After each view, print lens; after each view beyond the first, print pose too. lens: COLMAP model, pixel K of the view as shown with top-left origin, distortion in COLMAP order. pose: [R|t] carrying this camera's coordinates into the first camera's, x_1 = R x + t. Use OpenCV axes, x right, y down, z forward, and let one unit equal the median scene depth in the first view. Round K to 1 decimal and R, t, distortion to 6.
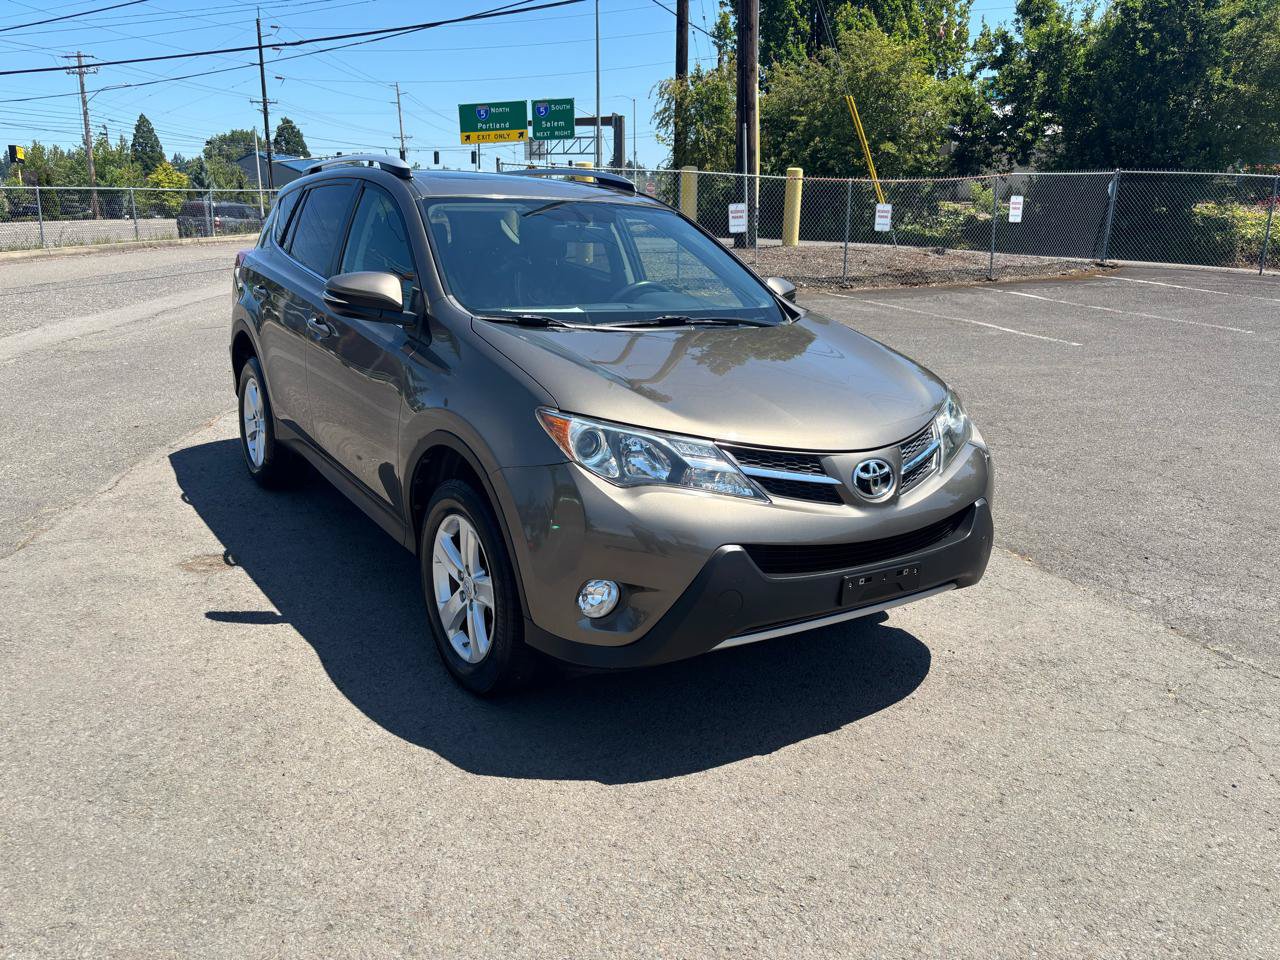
lens RADIAL K [[977.7, 0, 636.6], [0, 977.7, 476.4], [0, 0, 1]] dist [0.045549, -0.039199]
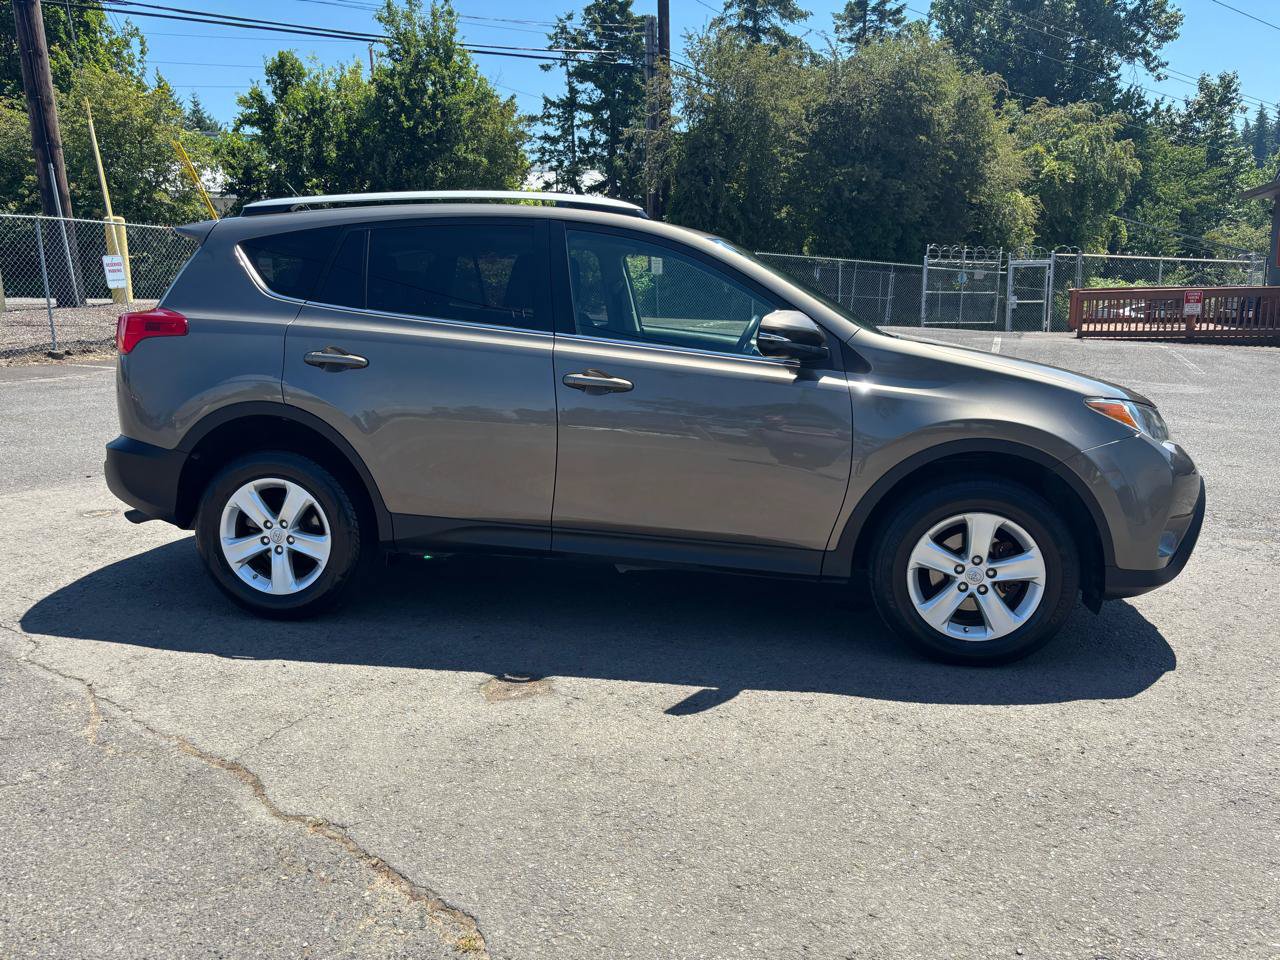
lens RADIAL K [[977.7, 0, 641.9], [0, 977.7, 471.1], [0, 0, 1]] dist [0.045549, -0.039199]
pose [[0.681845, -0.162728, 0.713167, -0.153458], [0.204018, 0.978560, 0.028227, -0.014468], [-0.702470, 0.126253, 0.700425, 0.058190]]
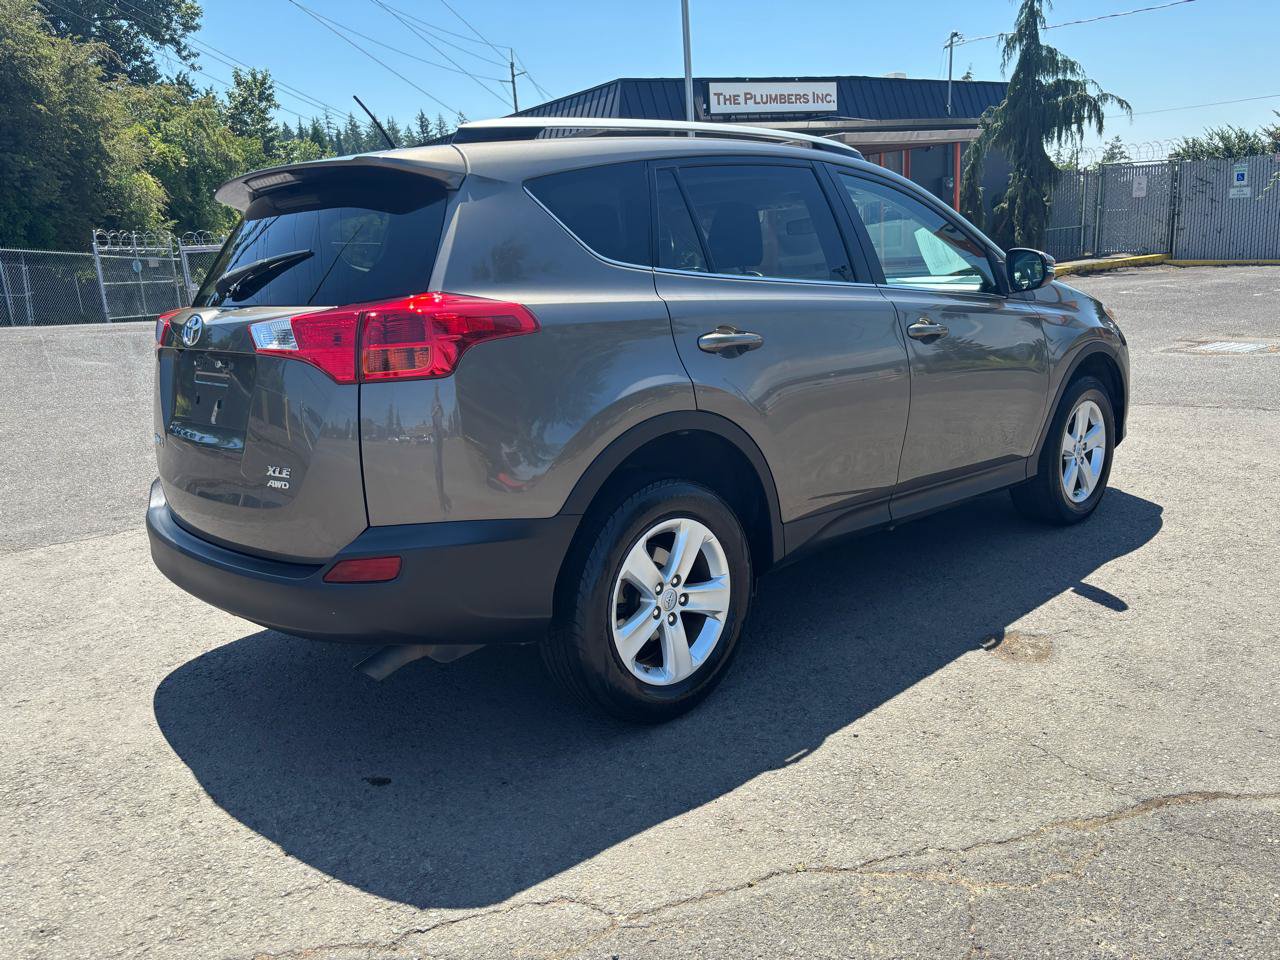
lens RADIAL K [[977.7, 0, 638.2], [0, 977.7, 470.6], [0, 0, 1]] dist [0.045549, -0.039199]
pose [[-0.161597, -0.235470, 0.958353, -0.185146], [0.296896, 0.914526, 0.274764, -0.057325], [-0.941137, 0.328933, -0.077874, 0.219979]]
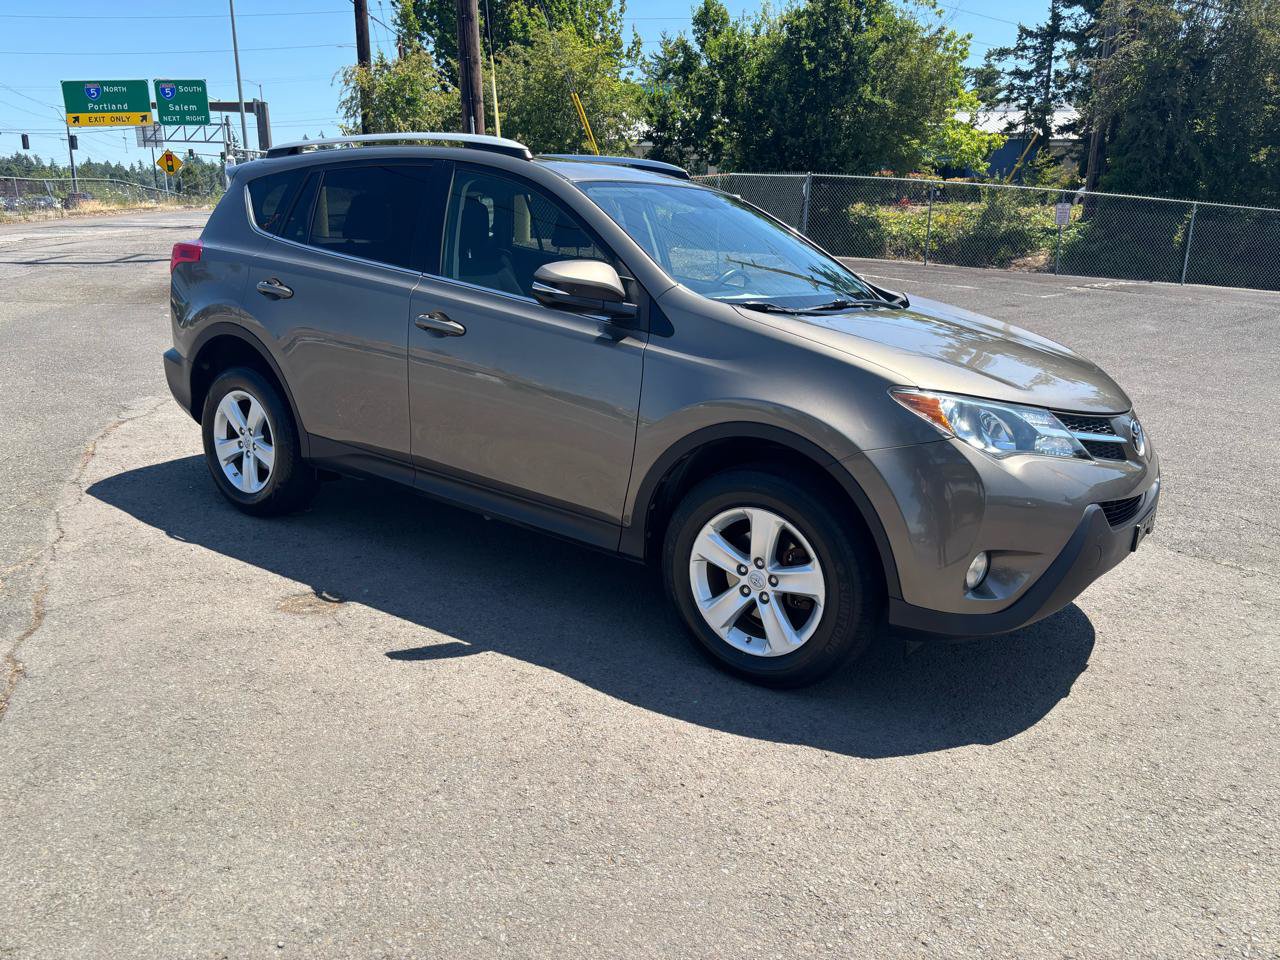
lens RADIAL K [[977.7, 0, 641.6], [0, 977.7, 484.5], [0, 0, 1]] dist [0.045549, -0.039199]
pose [[0.936938, -0.088615, 0.338076, -0.075662], [0.085284, 0.996050, 0.024726, -0.002071], [-0.338932, 0.005666, 0.940794, 0.015256]]
